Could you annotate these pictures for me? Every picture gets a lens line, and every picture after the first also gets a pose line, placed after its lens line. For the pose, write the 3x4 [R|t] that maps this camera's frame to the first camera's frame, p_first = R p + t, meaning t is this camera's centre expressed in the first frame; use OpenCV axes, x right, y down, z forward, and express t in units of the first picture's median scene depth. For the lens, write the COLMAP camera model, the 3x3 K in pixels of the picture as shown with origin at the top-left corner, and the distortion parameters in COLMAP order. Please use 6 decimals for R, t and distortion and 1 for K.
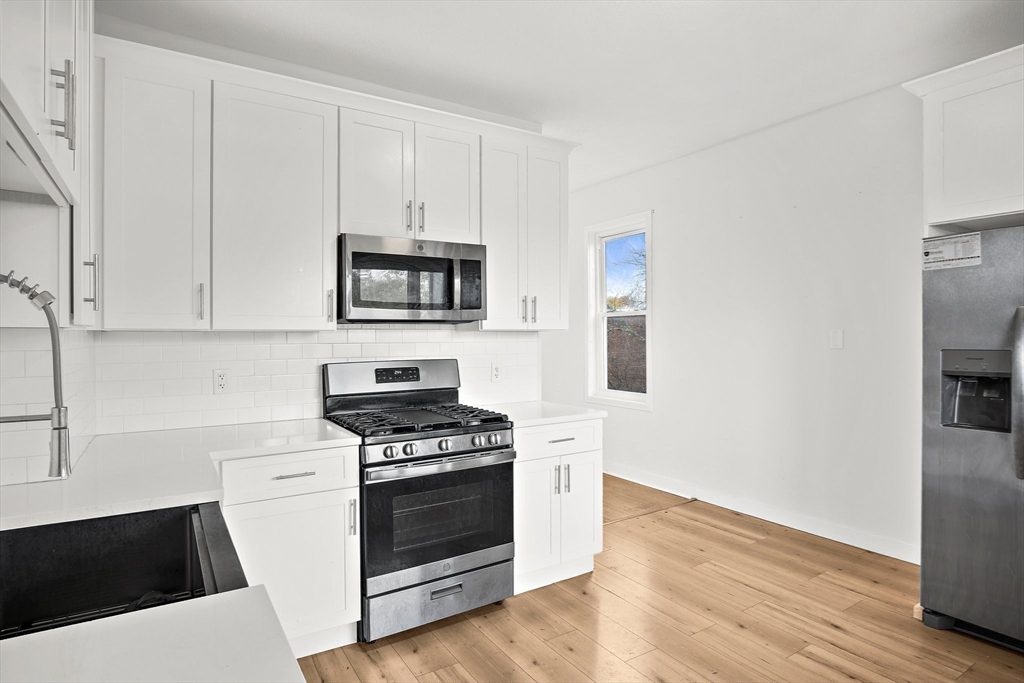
lens RADIAL K [[557.7, 0, 512.0], [0, 557.7, 337.1], [0, 0, 1]] dist [-0.029795, 0.000379]
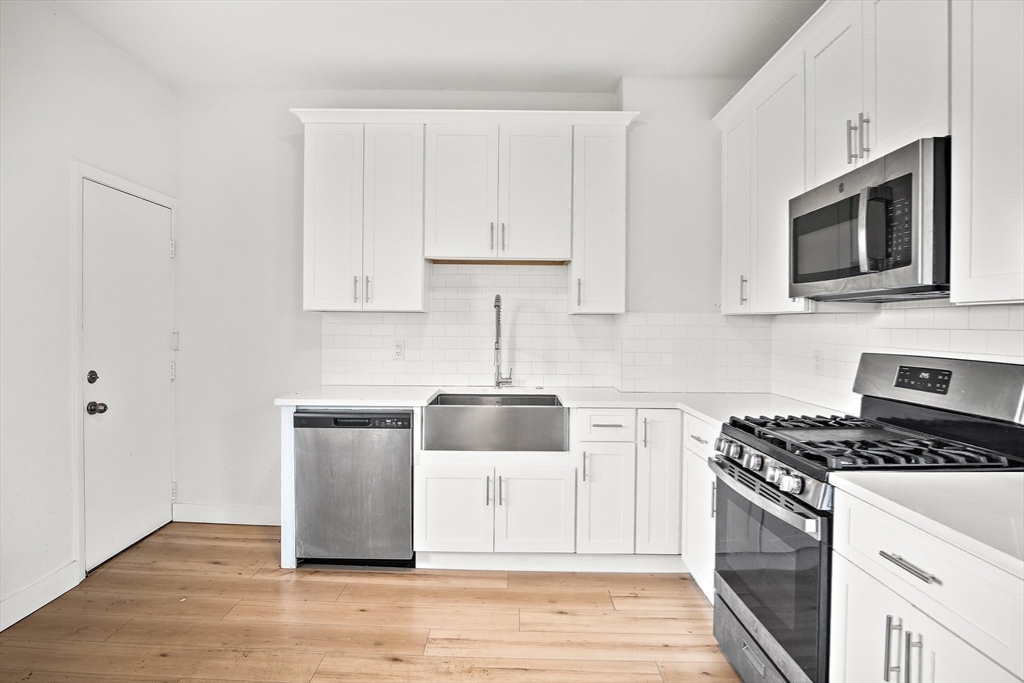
lens RADIAL K [[559.0, 0, 511.8], [0, 559.0, 329.7], [0, 0, 1]] dist [-0.029515, 0.002073]
pose [[-0.545599, 0.009672, -0.837991, 0.595934], [-0.008279, 0.999822, 0.016930, 0.005277], [0.838006, 0.016175, -0.545422, 0.990847]]
